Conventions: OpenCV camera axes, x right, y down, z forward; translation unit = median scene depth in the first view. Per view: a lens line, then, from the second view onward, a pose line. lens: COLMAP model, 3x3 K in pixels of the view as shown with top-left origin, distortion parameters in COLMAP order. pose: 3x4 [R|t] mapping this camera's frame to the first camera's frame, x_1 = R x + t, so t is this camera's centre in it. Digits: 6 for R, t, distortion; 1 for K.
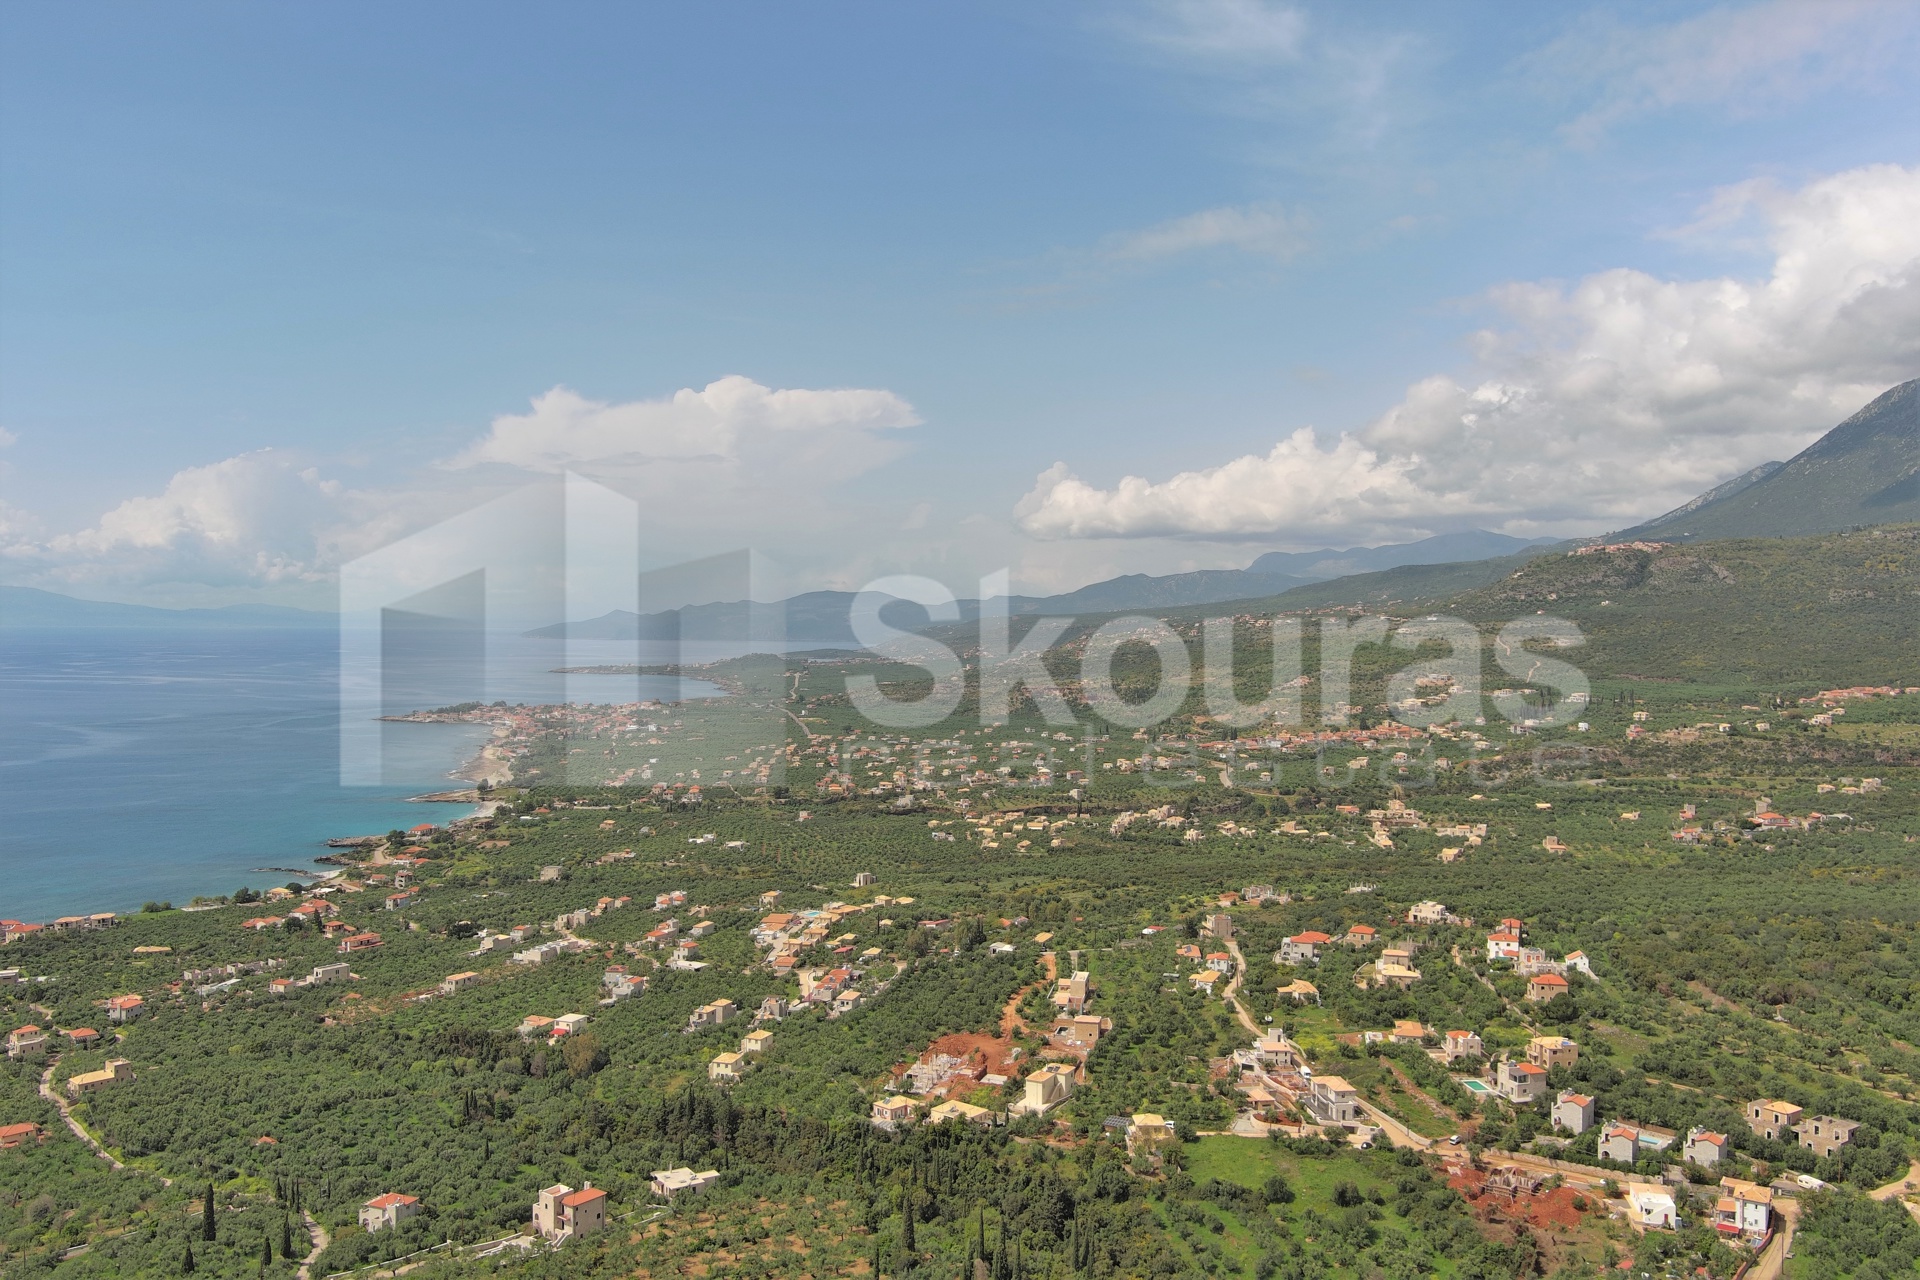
lens RADIAL K [[1480.0, 0, 962.7], [0, 1480.0, 635.8], [0, 0, 1]] dist [0.007132, -0.001866]
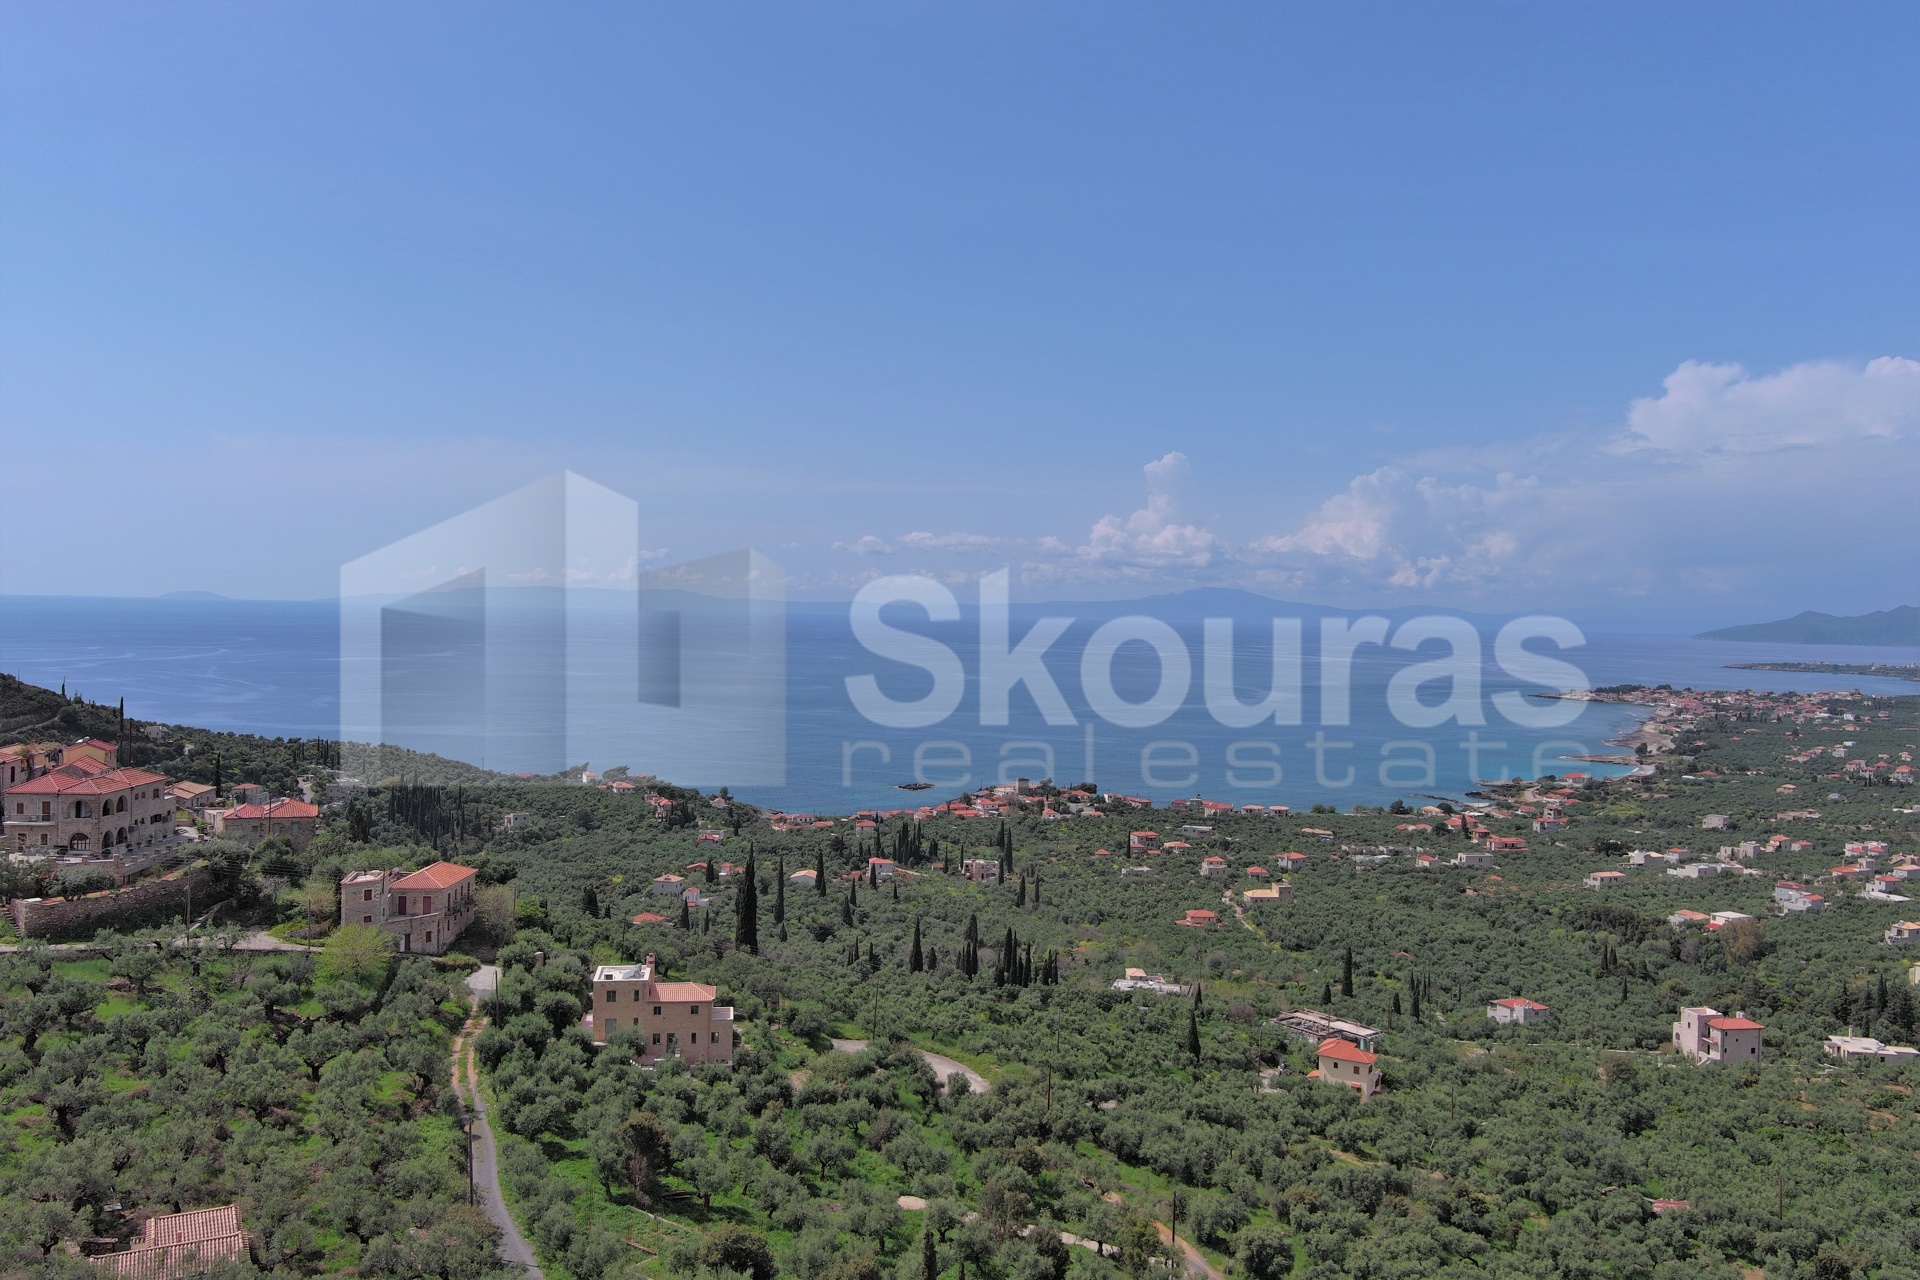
lens RADIAL K [[1481.9, 0, 953.1], [0, 1481.9, 637.1], [0, 0, 1]] dist [0.022667, -0.028108]
pose [[0.730821, 0.017882, -0.682335, 0.002291], [-0.020964, 0.999773, 0.003747, 0.076167], [0.682247, 0.011566, 0.731030, 0.015888]]
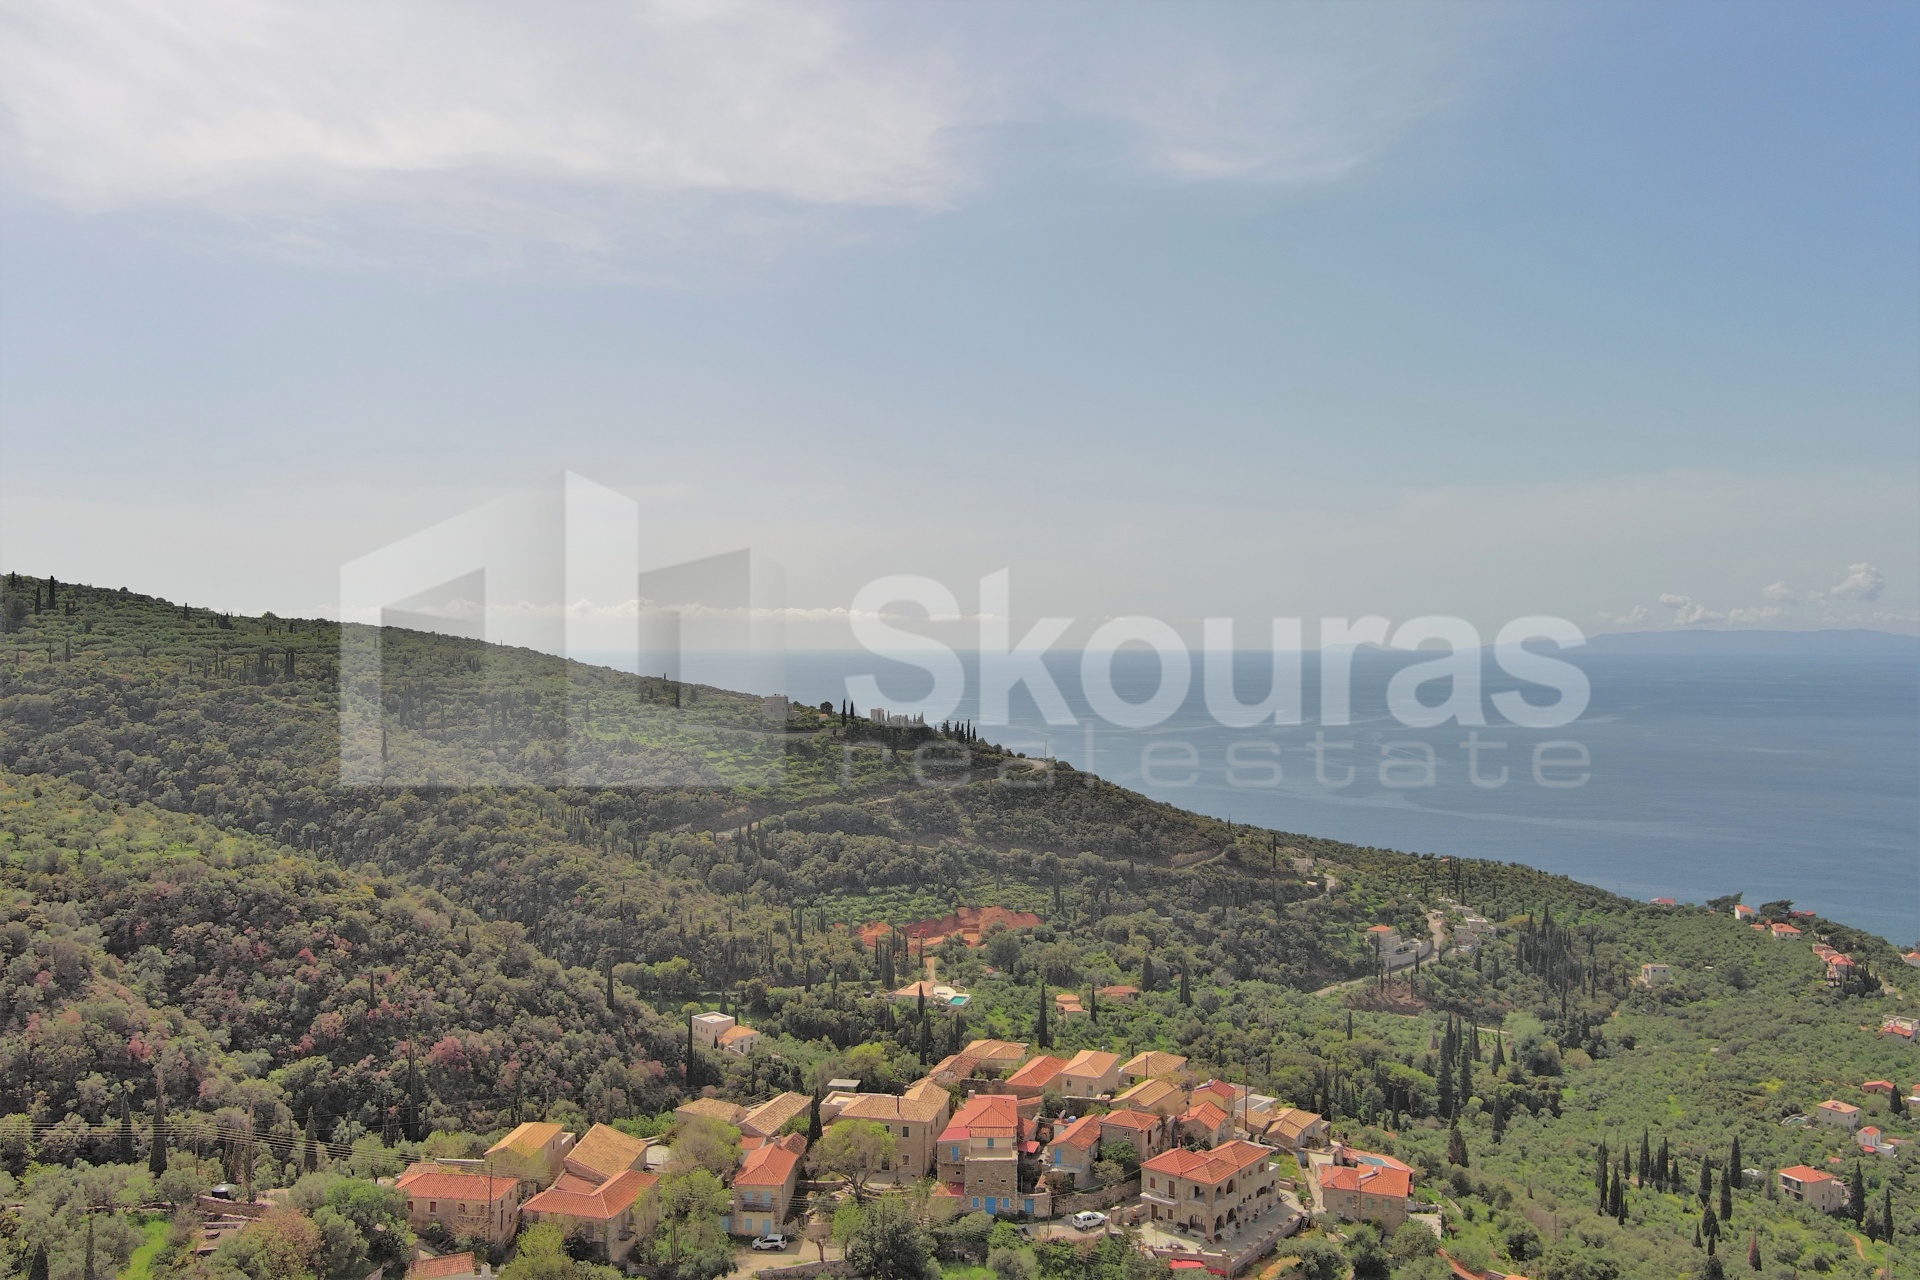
lens RADIAL K [[1485.7, 0, 954.7], [0, 1485.7, 629.5], [0, 0, 1]] dist [0.003163, 0.007102]
pose [[0.087093, -0.016698, -0.996060, 0.002195], [-0.008057, 0.999815, -0.017466, 0.012571], [0.996168, 0.009546, 0.086943, 0.027169]]
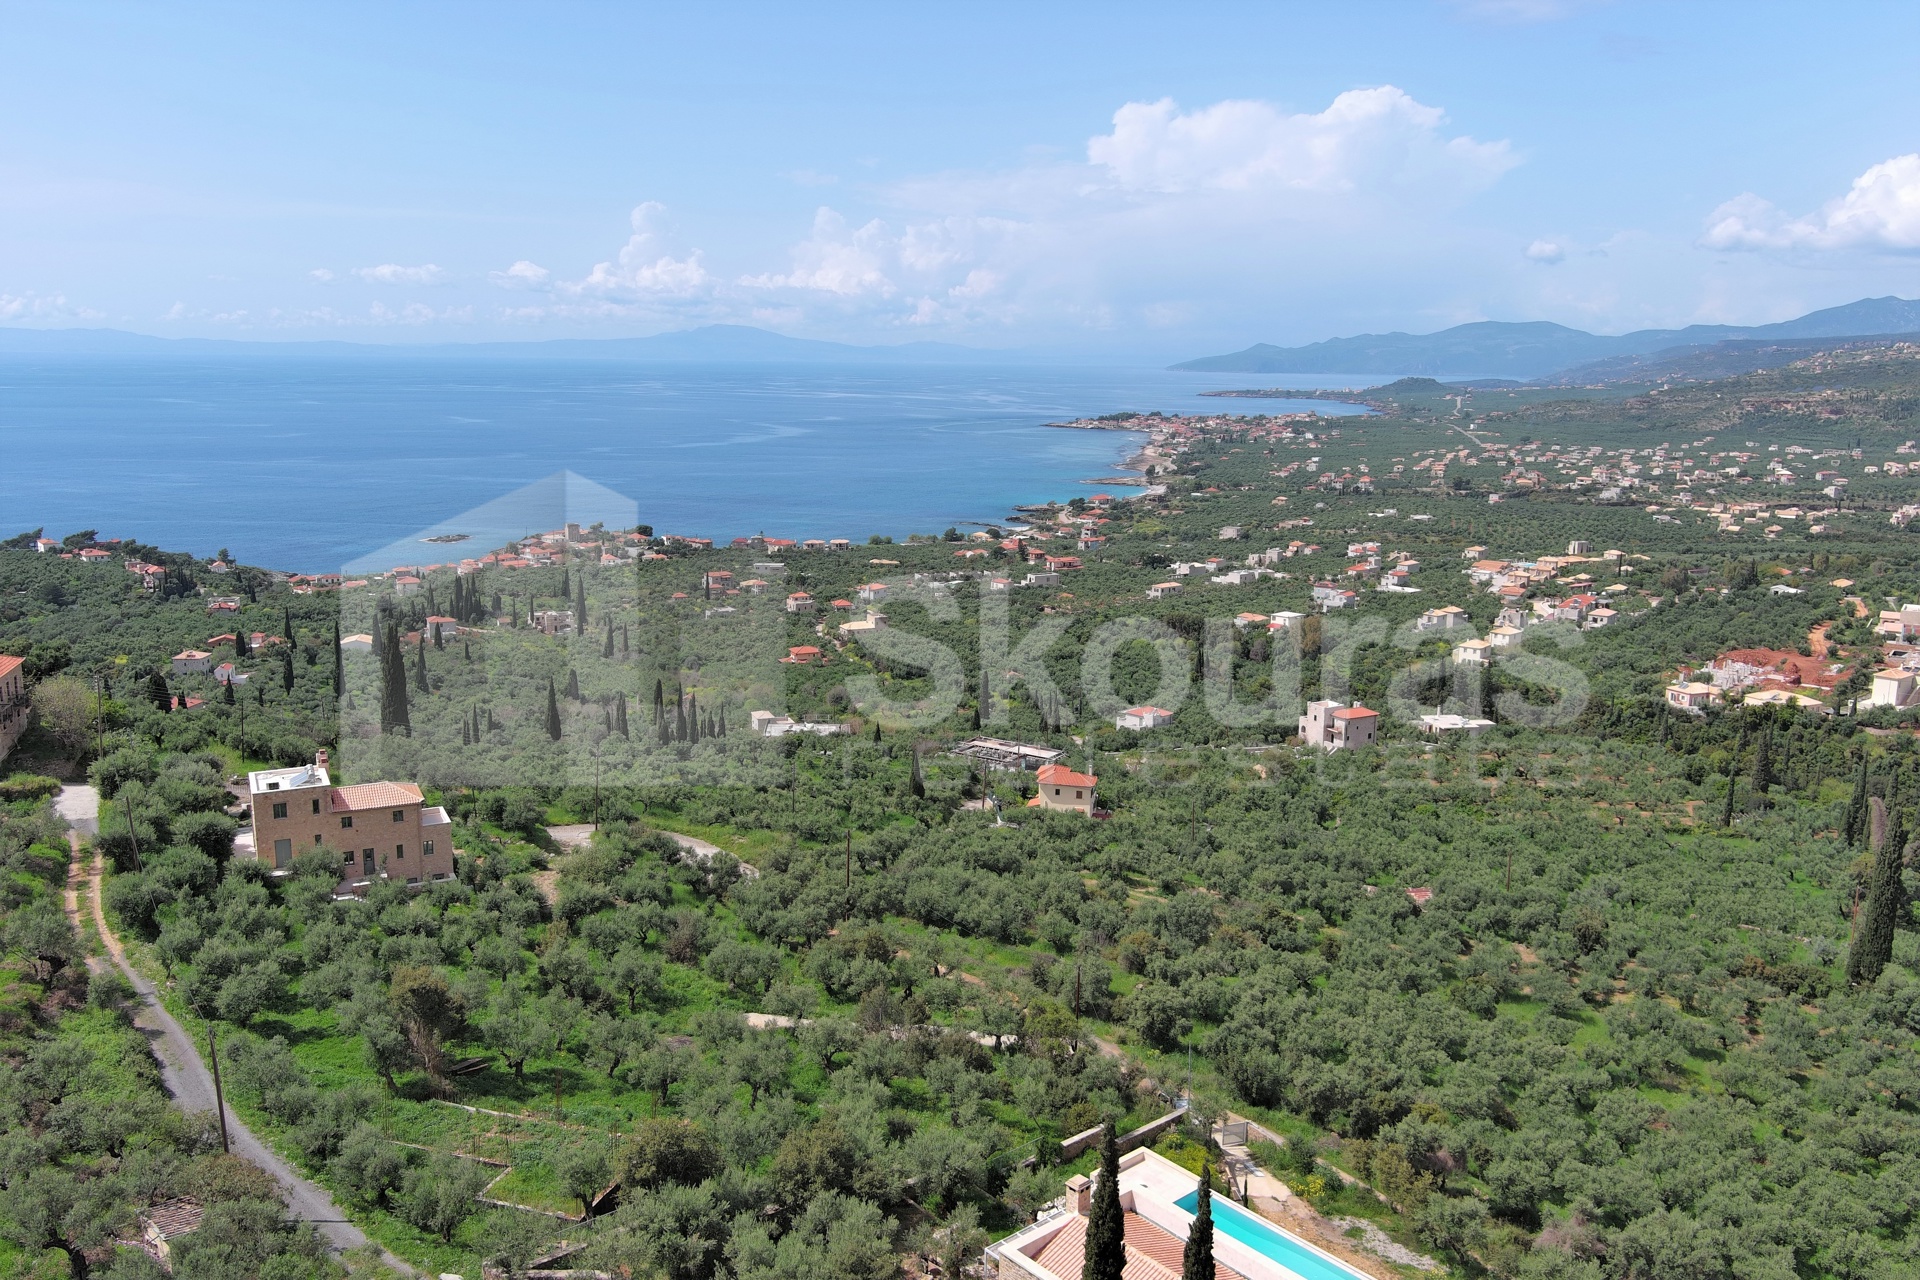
lens RADIAL K [[1481.9, 0, 953.1], [0, 1481.9, 637.1], [0, 0, 1]] dist [0.022667, -0.028108]
pose [[0.910373, 0.075930, -0.406762, -0.053633], [-0.005189, 0.985037, 0.172263, 0.084133], [0.413756, -0.154713, 0.897146, 0.029922]]
